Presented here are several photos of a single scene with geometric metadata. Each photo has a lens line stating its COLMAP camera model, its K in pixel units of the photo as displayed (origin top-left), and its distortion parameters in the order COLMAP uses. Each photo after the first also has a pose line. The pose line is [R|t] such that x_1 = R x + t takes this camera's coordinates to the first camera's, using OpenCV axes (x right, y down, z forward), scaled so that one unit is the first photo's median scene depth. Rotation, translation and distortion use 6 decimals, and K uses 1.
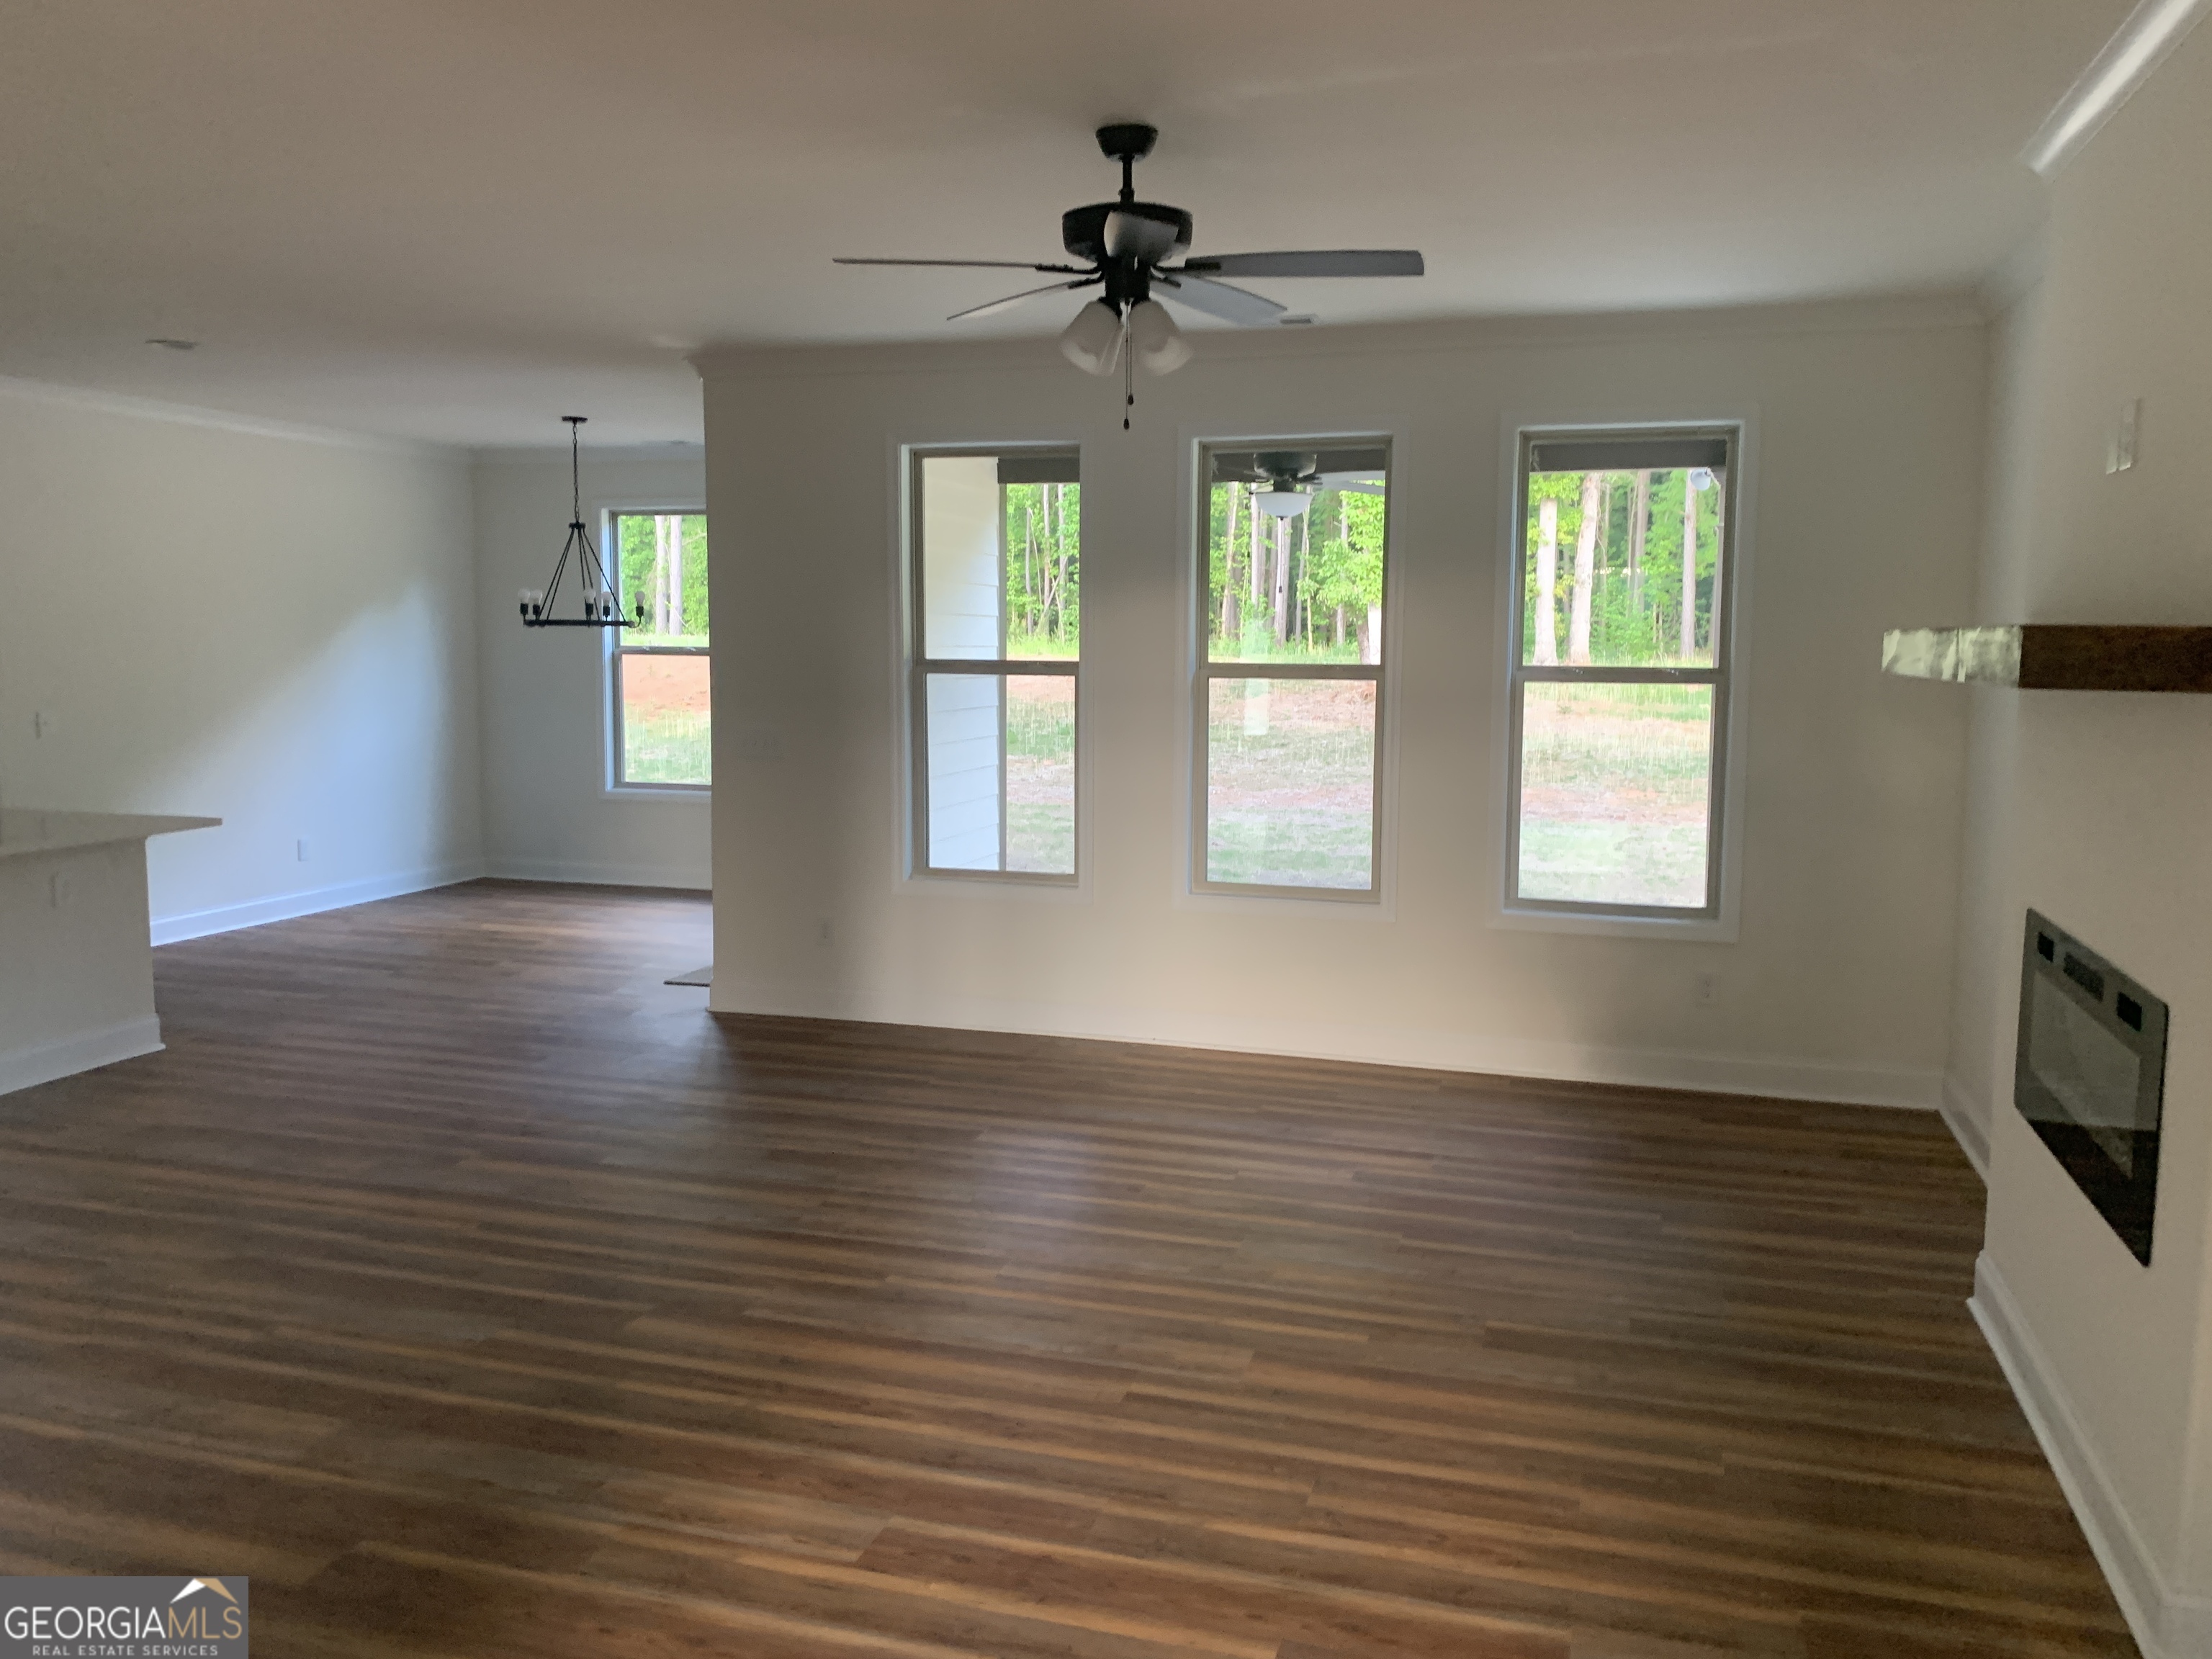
lens RADIAL K [[1693.9, 0, 1110.0], [0, 1693.9, 792.5], [0, 0, 1]] dist [0.033190, -0.038473]
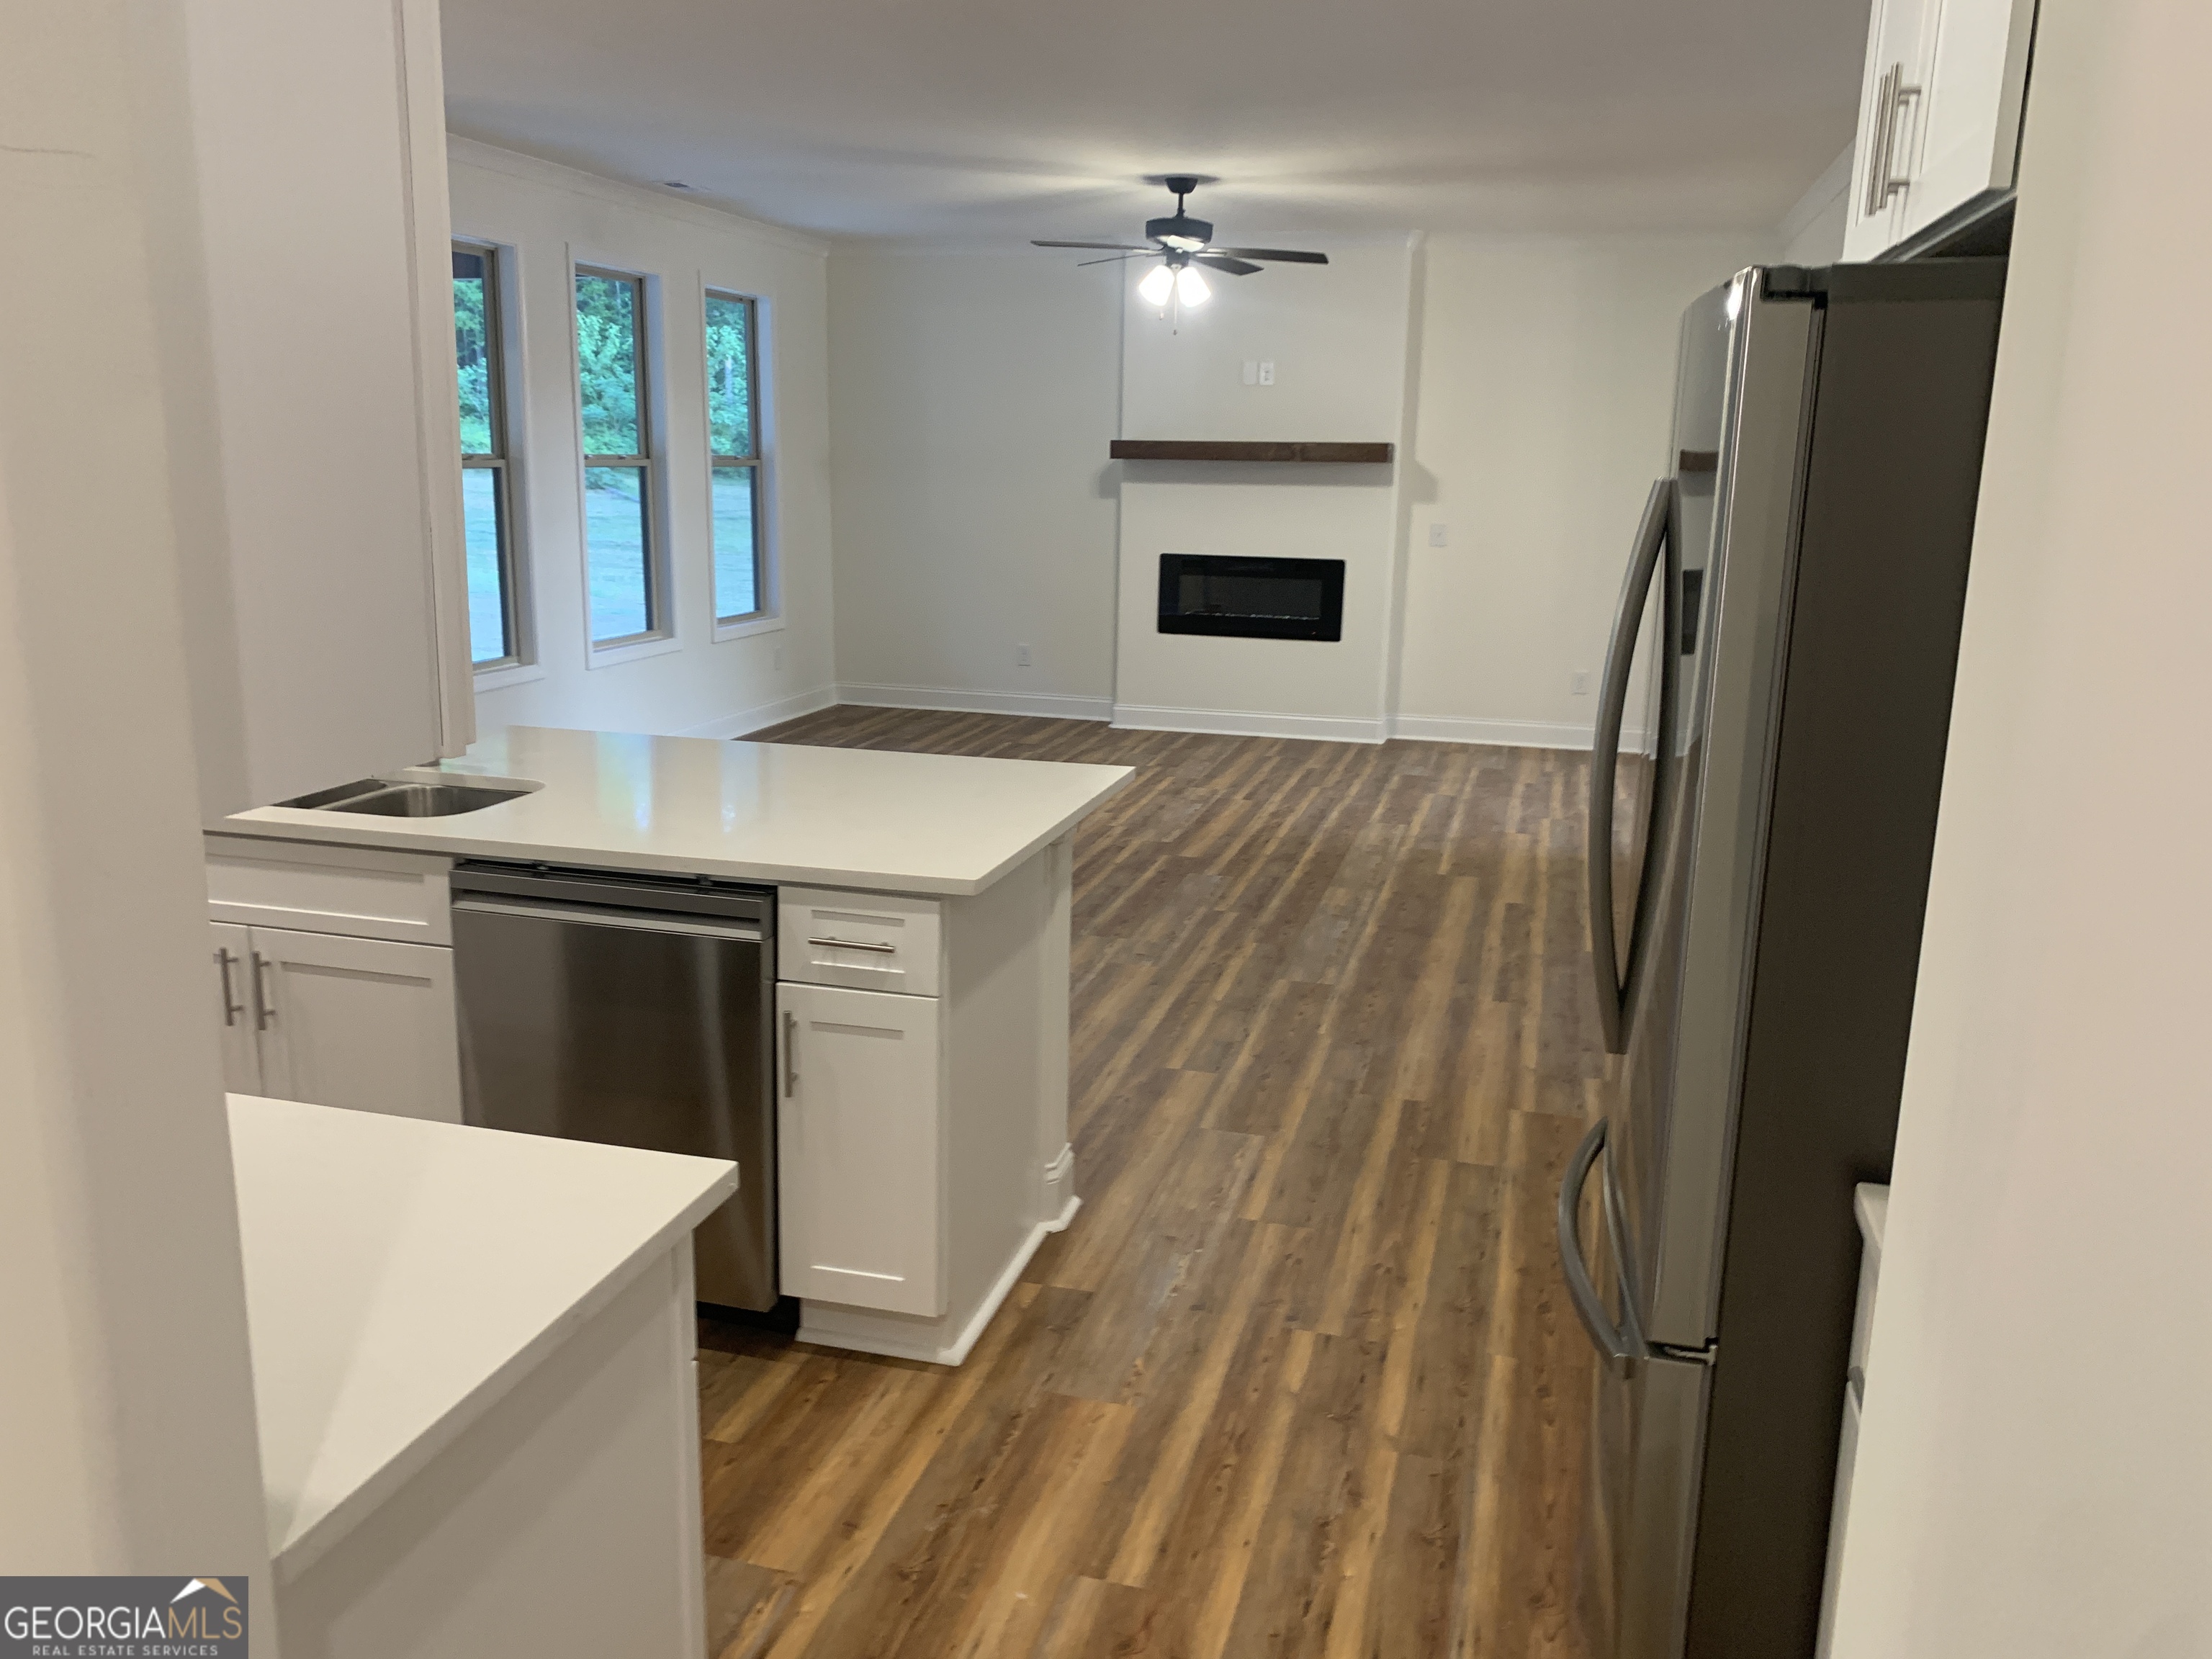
lens RADIAL K [[1693.9, 0, 1116.7], [0, 1693.9, 784.0], [0, 0, 1]] dist [0.033190, -0.038473]
pose [[-0.035772, -0.197454, 0.979659, -1.388829], [0.076520, 0.976868, 0.199685, -0.072656], [-0.996426, 0.082107, -0.019836, 0.798612]]
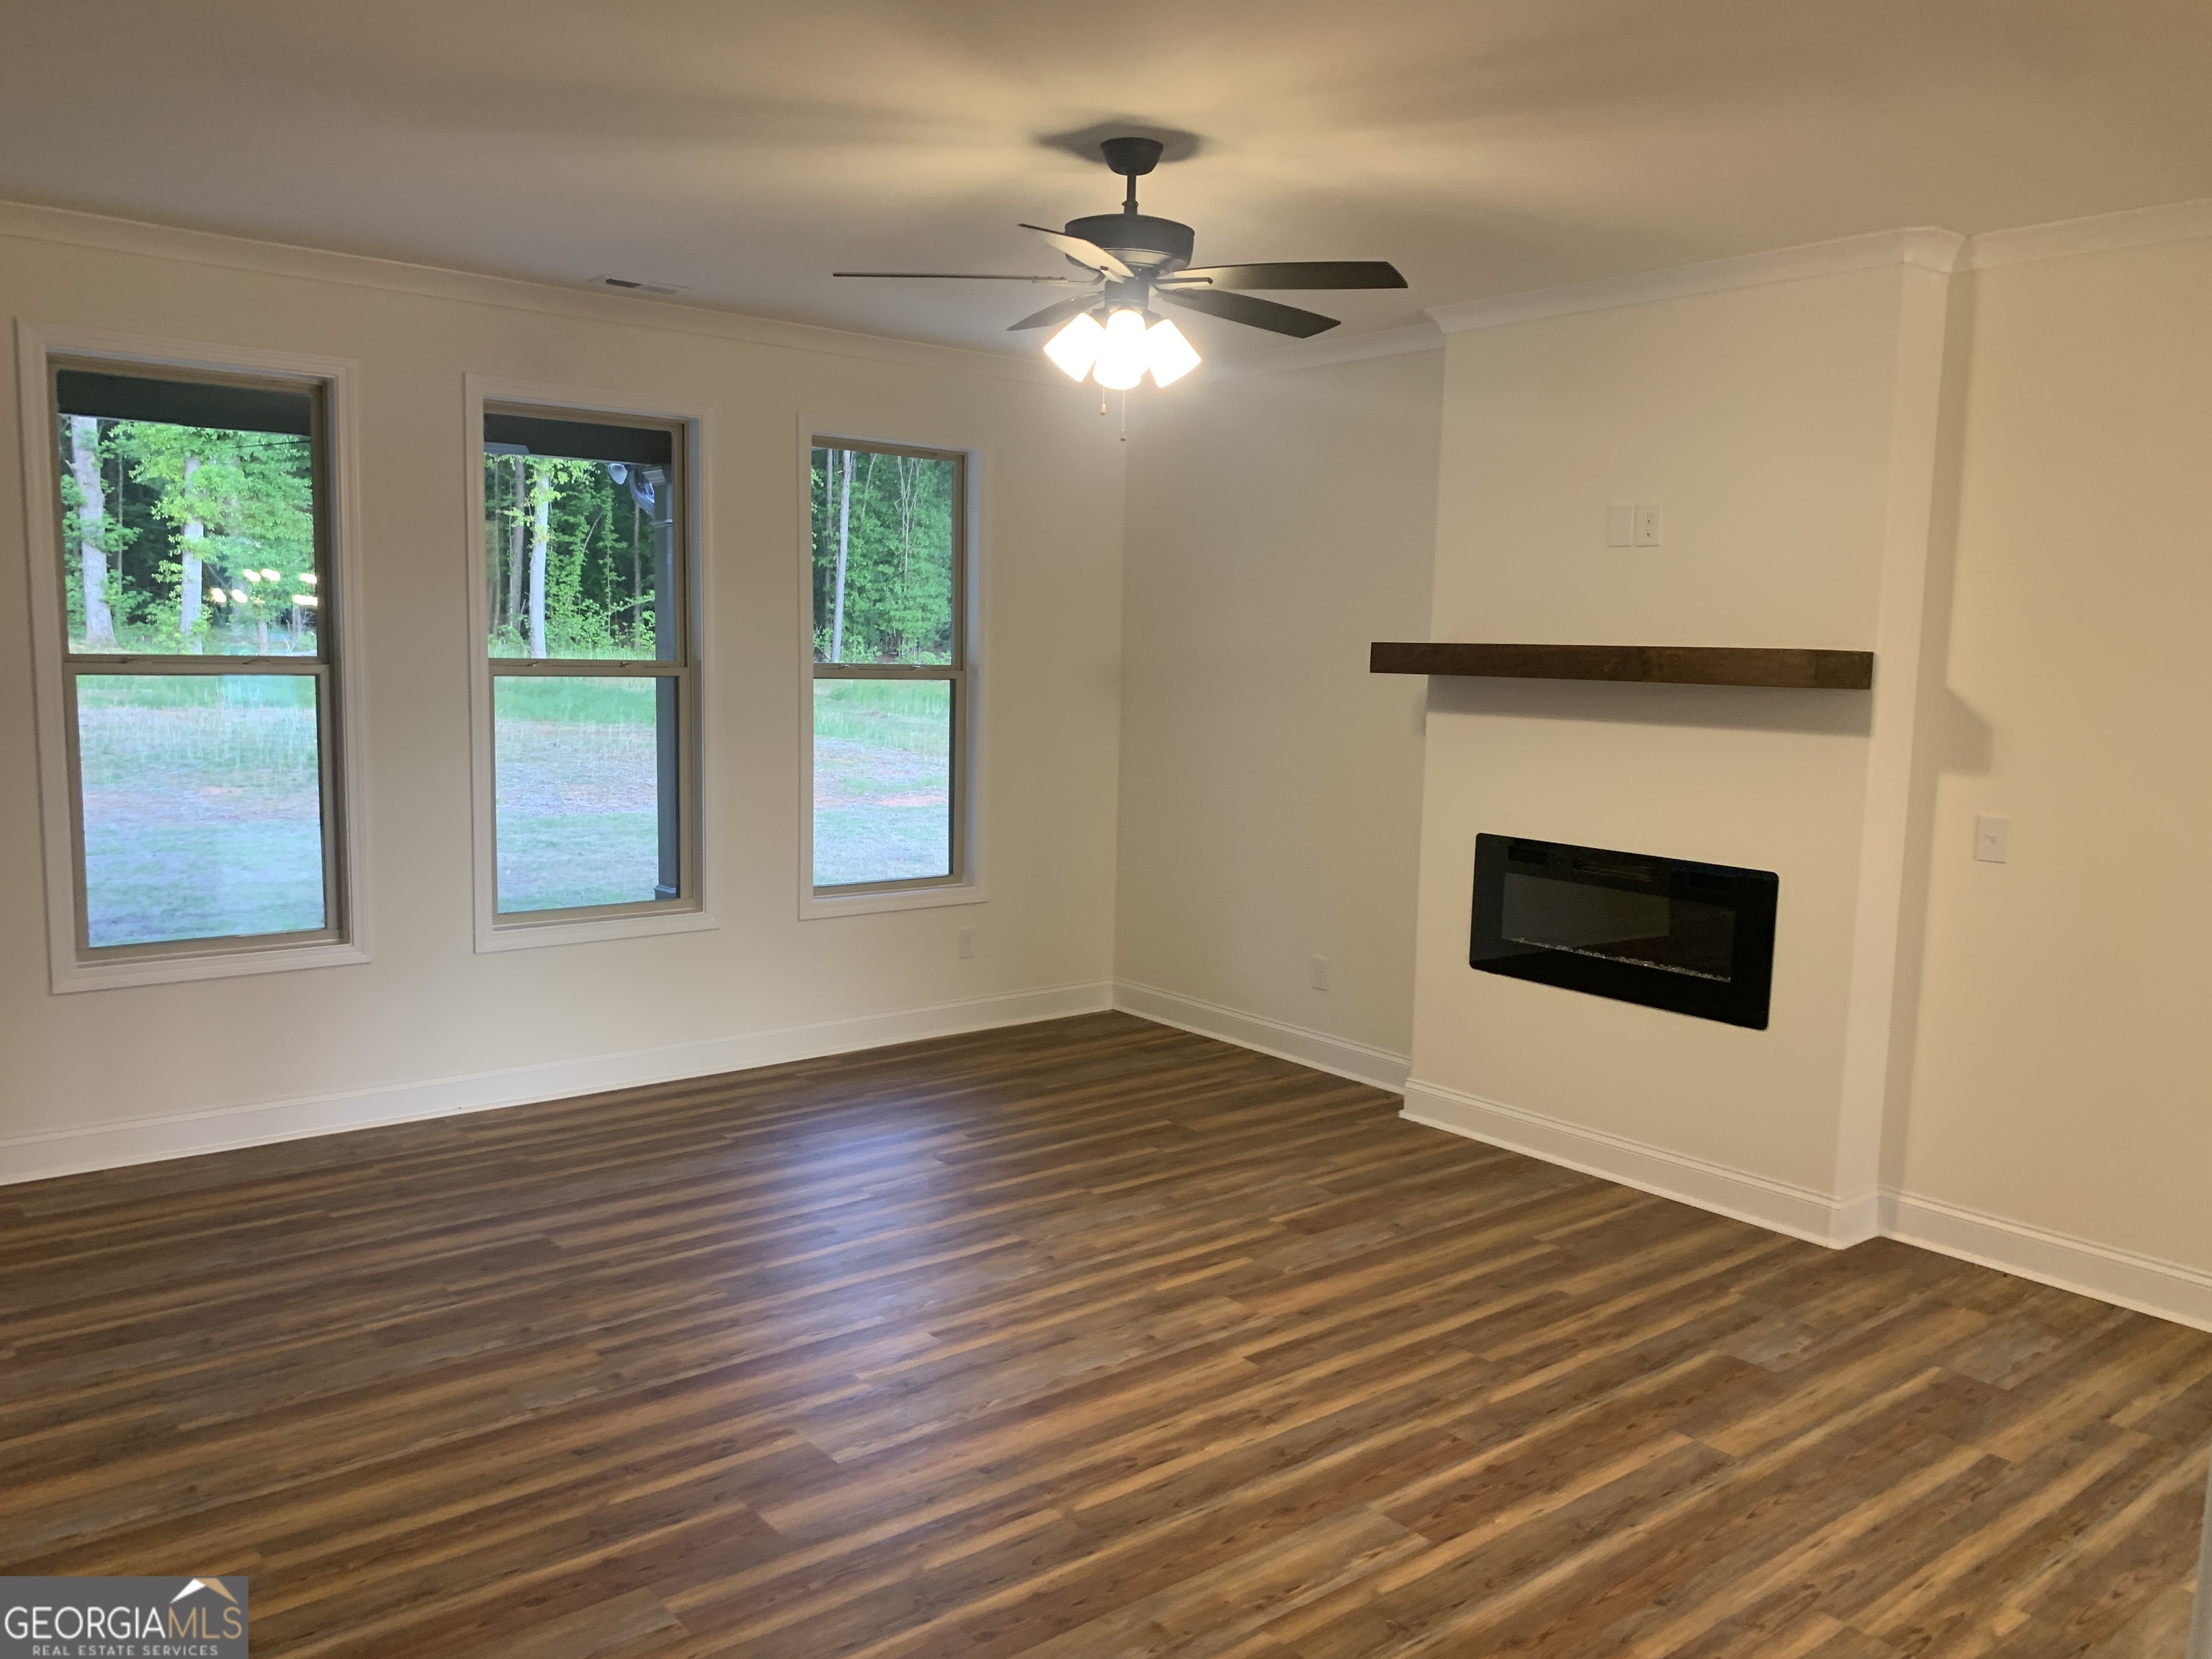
lens RADIAL K [[1693.9, 0, 1097.4], [0, 1693.9, 834.1], [0, 0, 1]] dist [0.033190, -0.038473]
pose [[0.561950, -0.091630, 0.822081, -0.592986], [0.059601, 0.995748, 0.070245, -0.037655], [-0.825021, 0.009522, 0.565021, 0.311342]]
